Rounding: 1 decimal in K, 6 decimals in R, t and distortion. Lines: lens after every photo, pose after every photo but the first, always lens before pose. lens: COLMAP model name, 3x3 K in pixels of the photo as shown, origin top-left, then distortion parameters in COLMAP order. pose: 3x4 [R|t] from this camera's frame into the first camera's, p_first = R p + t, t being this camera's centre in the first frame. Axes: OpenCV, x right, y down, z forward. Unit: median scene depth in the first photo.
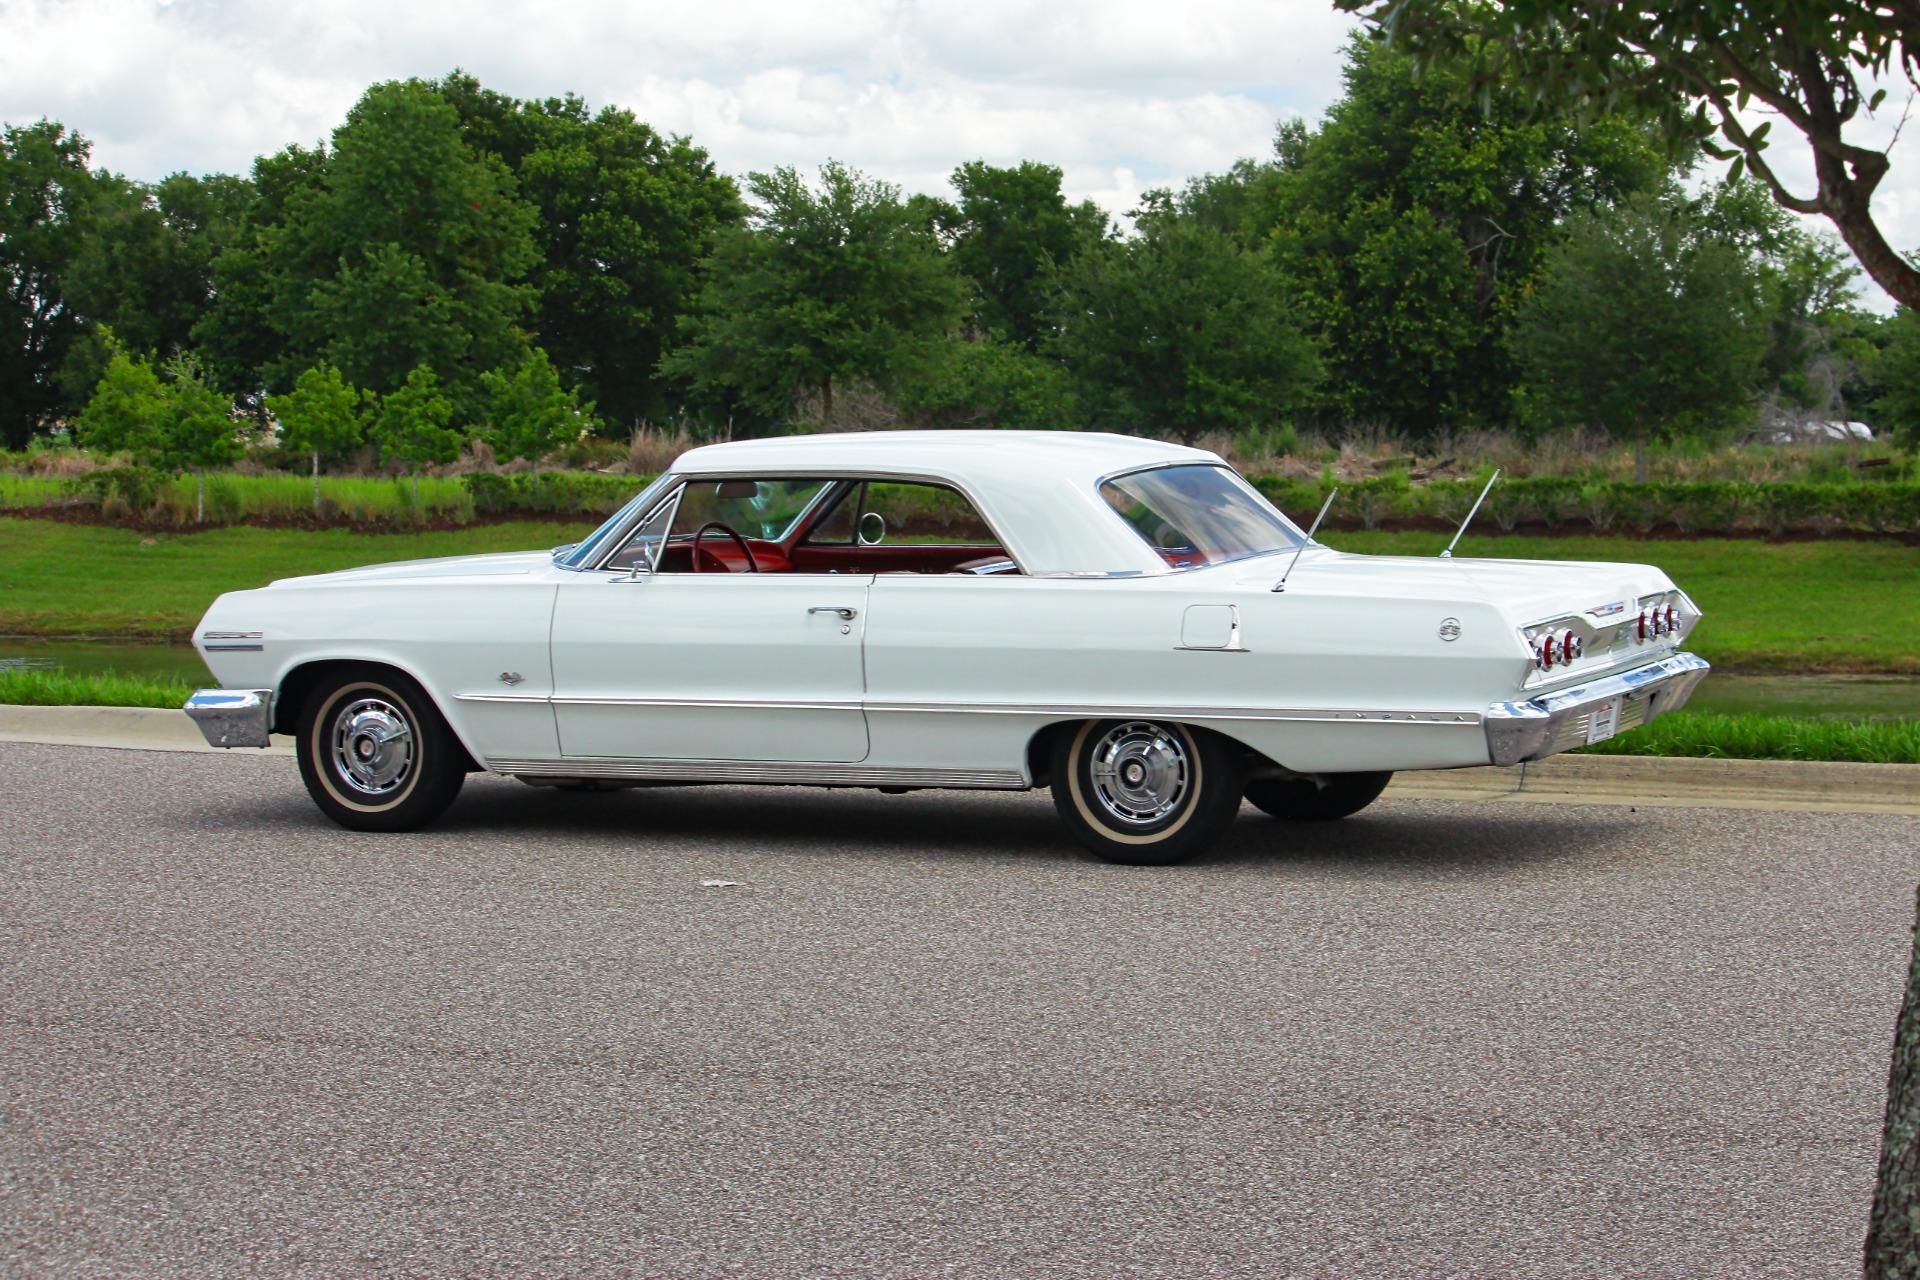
lens RADIAL K [[4685.4, 0, 988.9], [0, 4685.4, 640.0], [0, 0, 1]] dist [-0.456252, 0.233136]
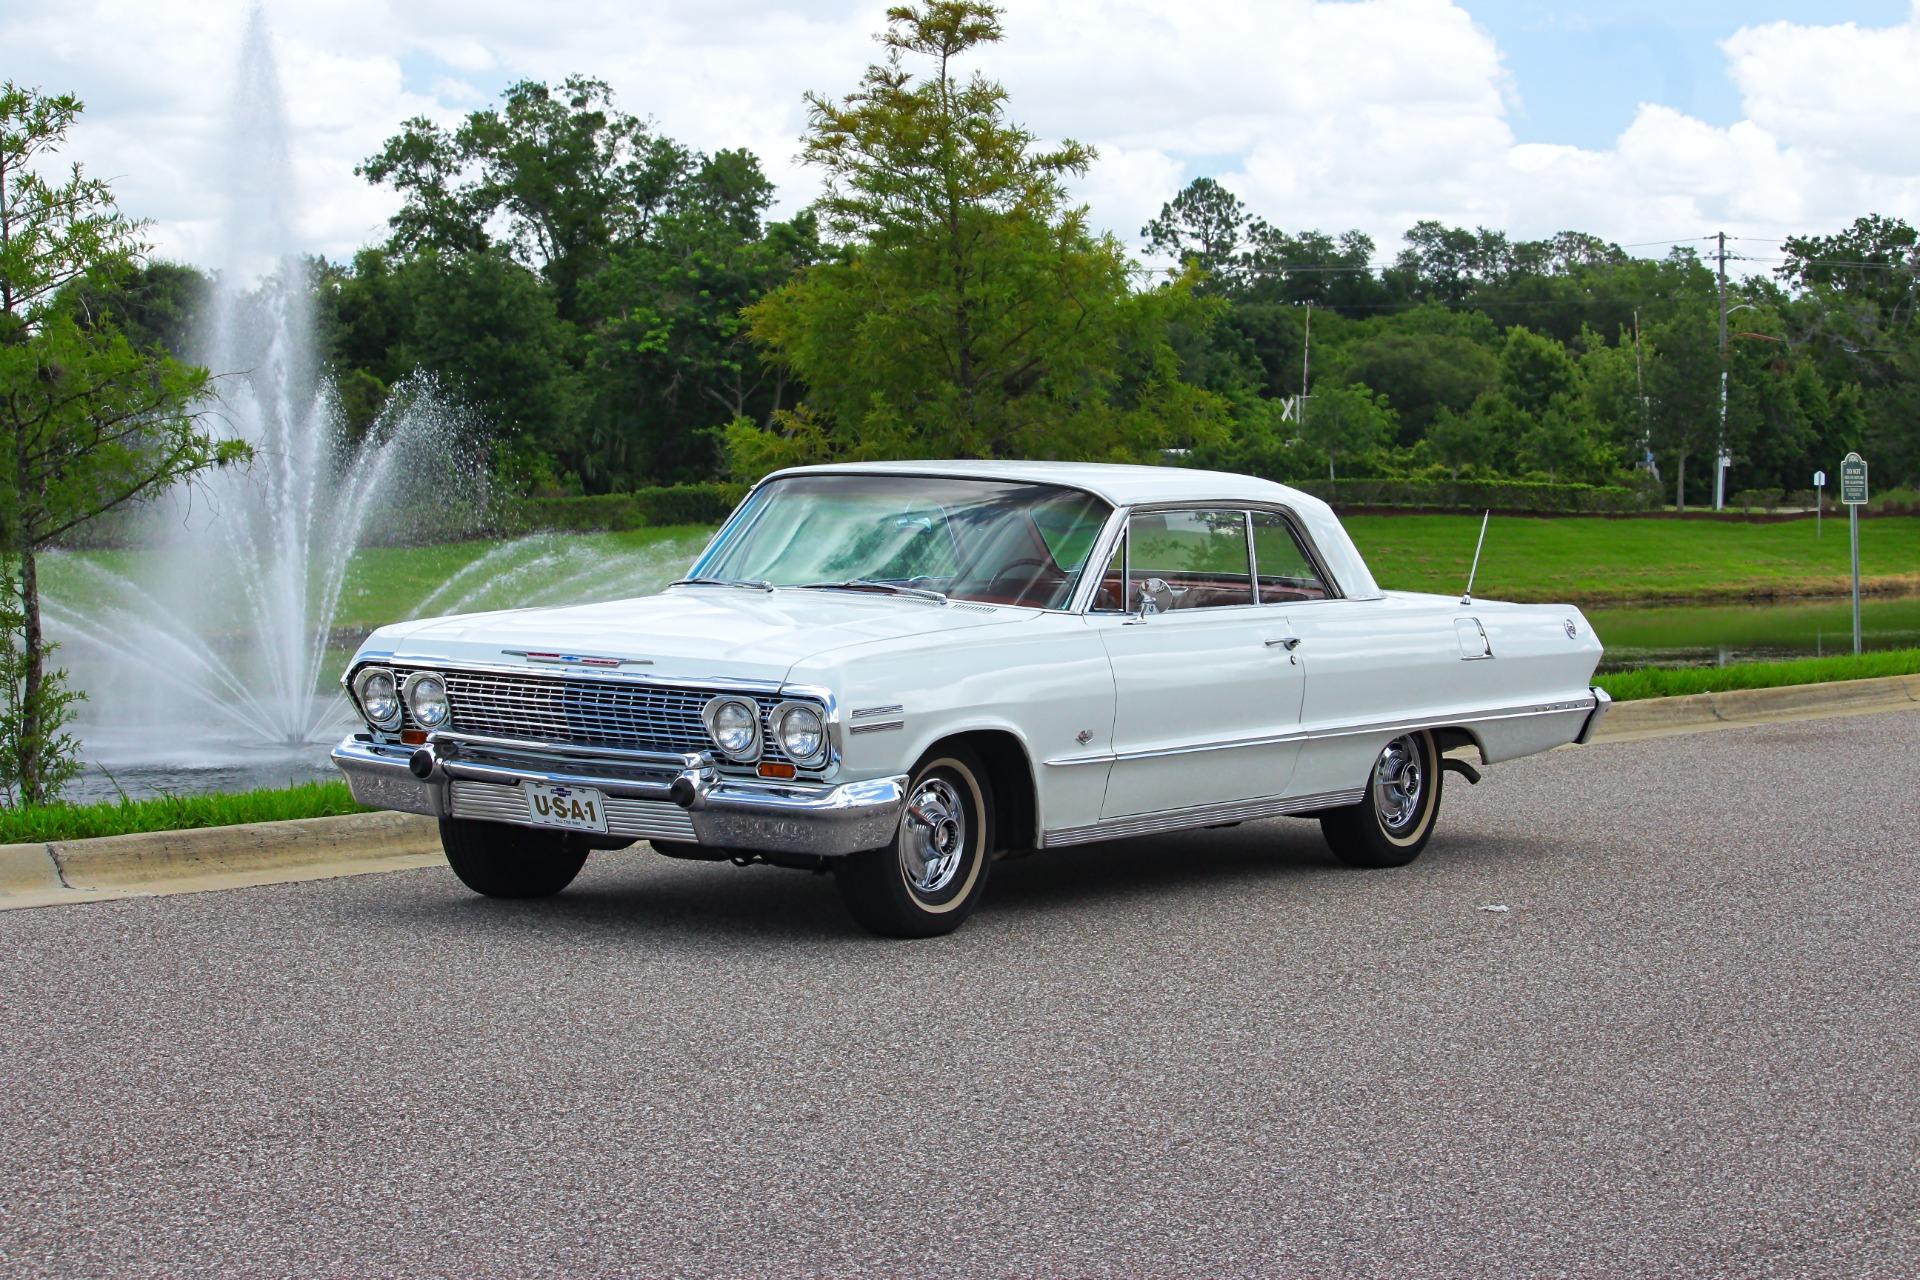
lens RADIAL K [[4687.5, 0, 960.0], [0, 4687.5, 609.3], [0, 0, 1]] dist [-0.456938, 0.060810]
pose [[0.156699, -0.027949, 0.987251, -0.129882], [0.045701, 0.998734, 0.021020, -0.004727], [-0.986588, 0.041825, 0.157778, 0.116340]]
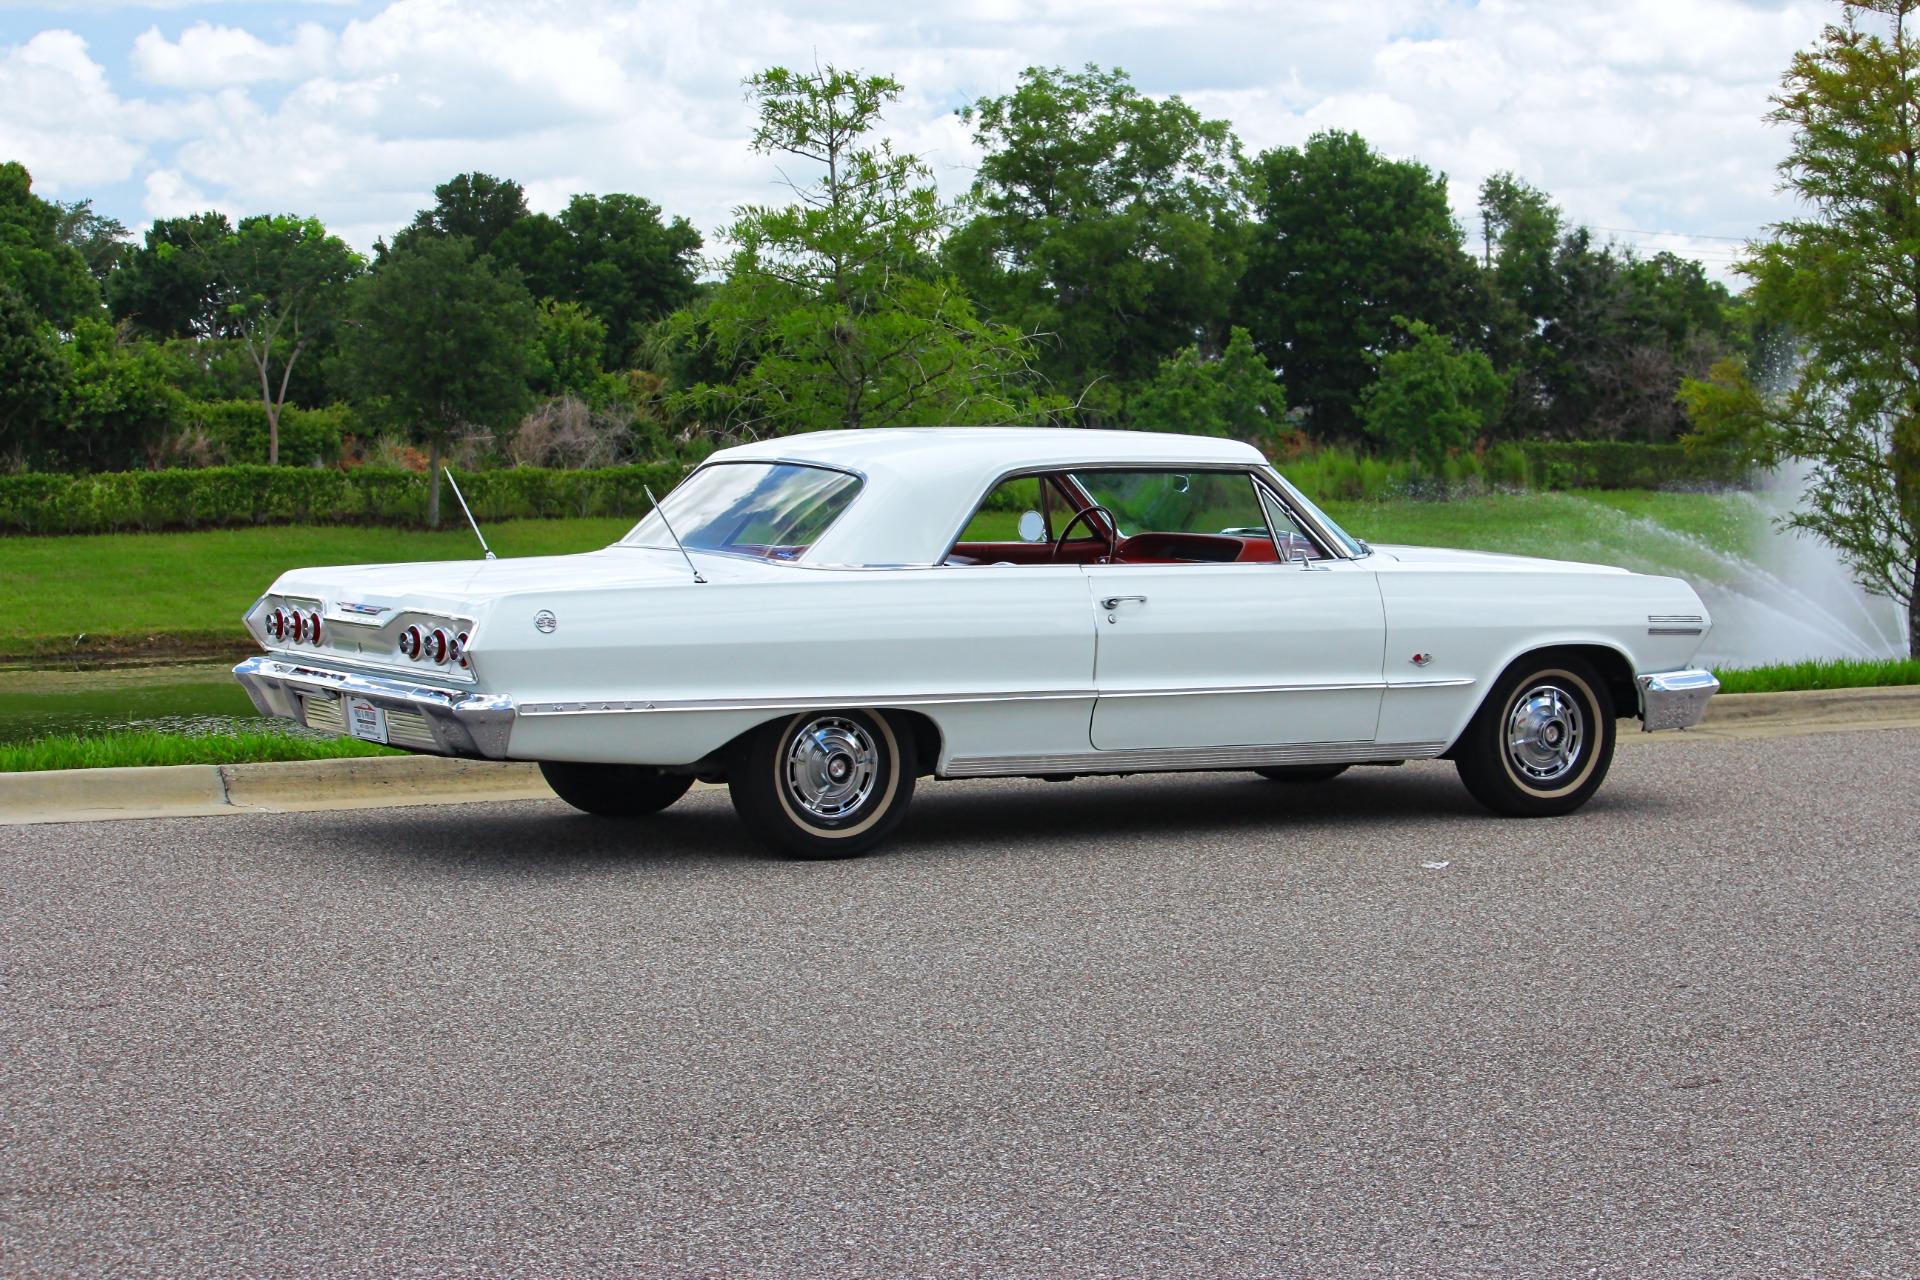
lens RADIAL K [[4685.4, 0, 988.9], [0, 4685.4, 640.0], [0, 0, 1]] dist [-0.456252, 0.233136]
pose [[0.553187, -0.043010, 0.831946, -0.117956], [0.043906, 0.998784, 0.022441, -0.003041], [-0.831899, 0.024114, 0.554403, 0.062242]]
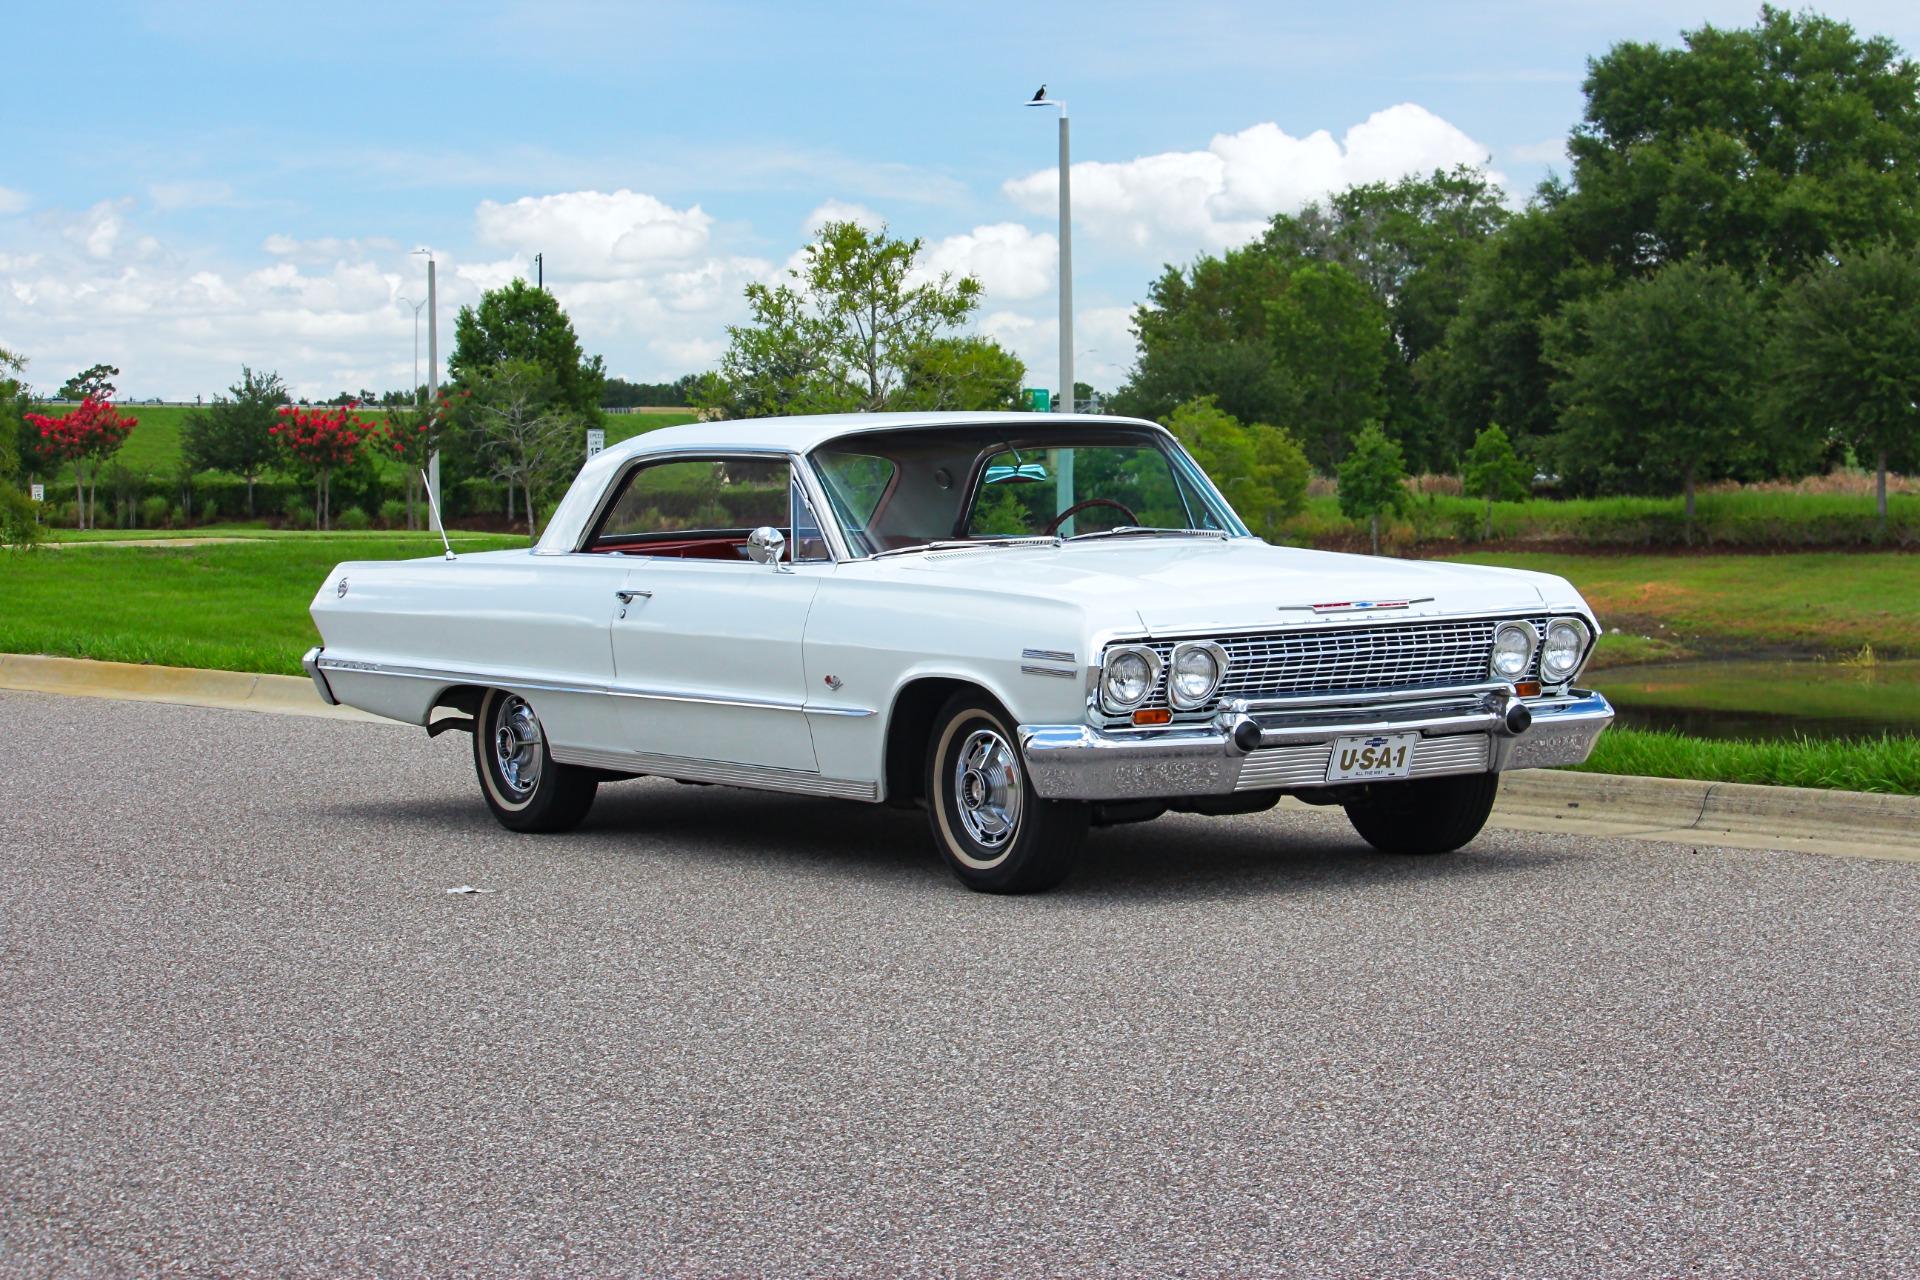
lens RADIAL K [[4722.2, 0, 957.6], [0, 4722.2, 530.9], [0, 0, 1]] dist [-0.416524, -0.219329]
pose [[0.854771, -0.002181, -0.519000, 0.063568], [-0.013711, 0.999547, -0.026782, 0.000435], [0.518824, 0.030008, 0.854354, 0.029090]]
